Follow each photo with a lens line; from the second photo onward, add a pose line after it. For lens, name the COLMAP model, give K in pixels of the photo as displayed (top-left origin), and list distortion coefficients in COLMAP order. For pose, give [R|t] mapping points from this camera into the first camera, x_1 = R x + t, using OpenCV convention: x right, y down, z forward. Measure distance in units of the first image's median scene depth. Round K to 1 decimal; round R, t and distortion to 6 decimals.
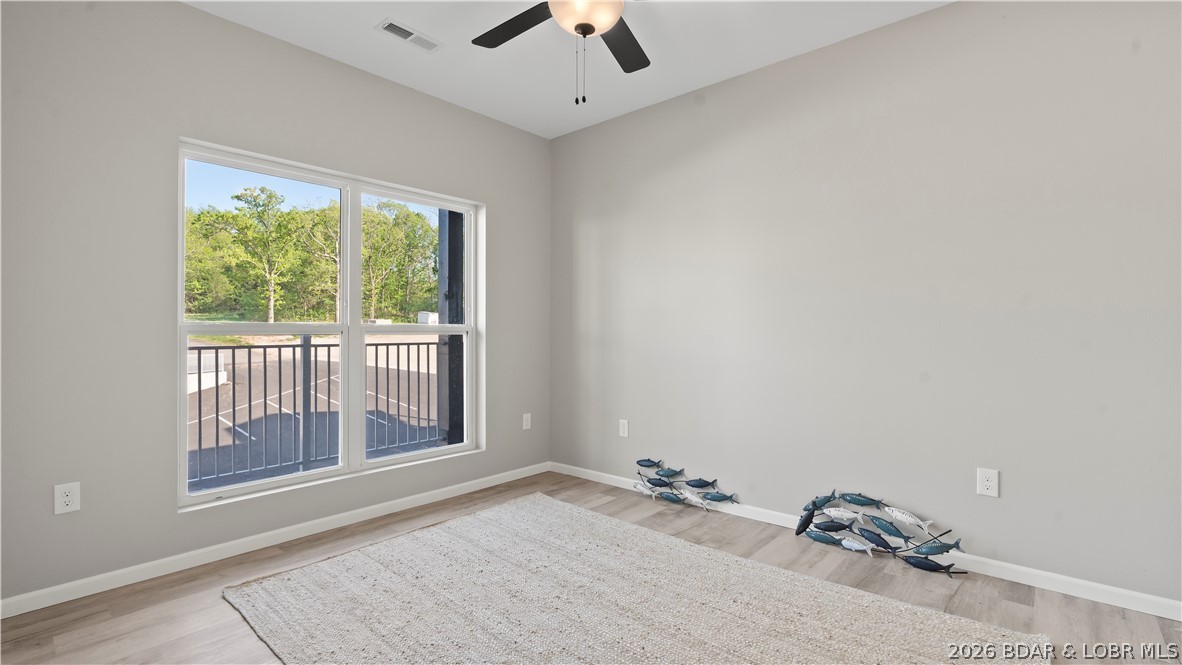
lens RADIAL K [[531.8, 0, 592.0], [0, 531.8, 329.6], [0, 0, 1]] dist [0.046085, 0.000171]
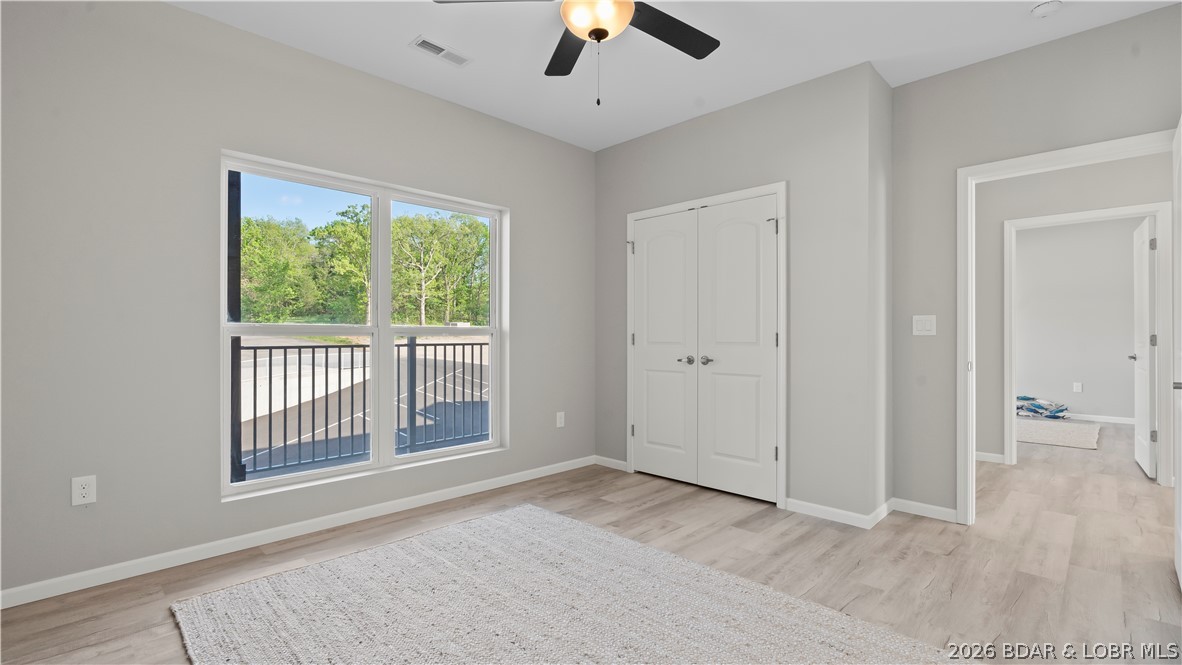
lens RADIAL K [[530.0, 0, 591.0], [0, 530.0, 332.5], [0, 0, 1]] dist [-0.009842, 0.000981]
pose [[0.999582, 0.002736, -0.028787, -0.071673], [-0.002686, 0.999995, 0.001795, 0.000099], [0.028792, -0.001717, 0.999584, -0.074870]]
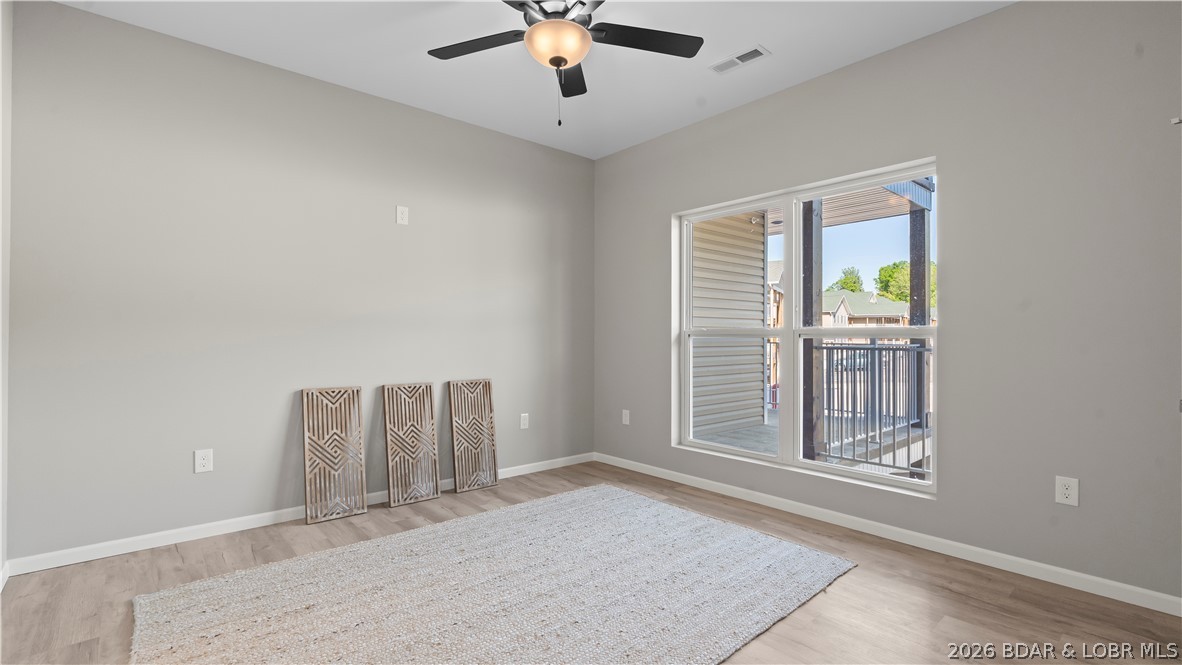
lens RADIAL K [[530.0, 0, 591.0], [0, 530.0, 332.5], [0, 0, 1]] dist [-0.009842, 0.000981]
pose [[-0.114283, -0.011105, -0.993386, 1.239892], [0.003706, 0.999926, -0.011605, 0.023437], [0.993441, -0.005008, -0.114233, 1.404556]]
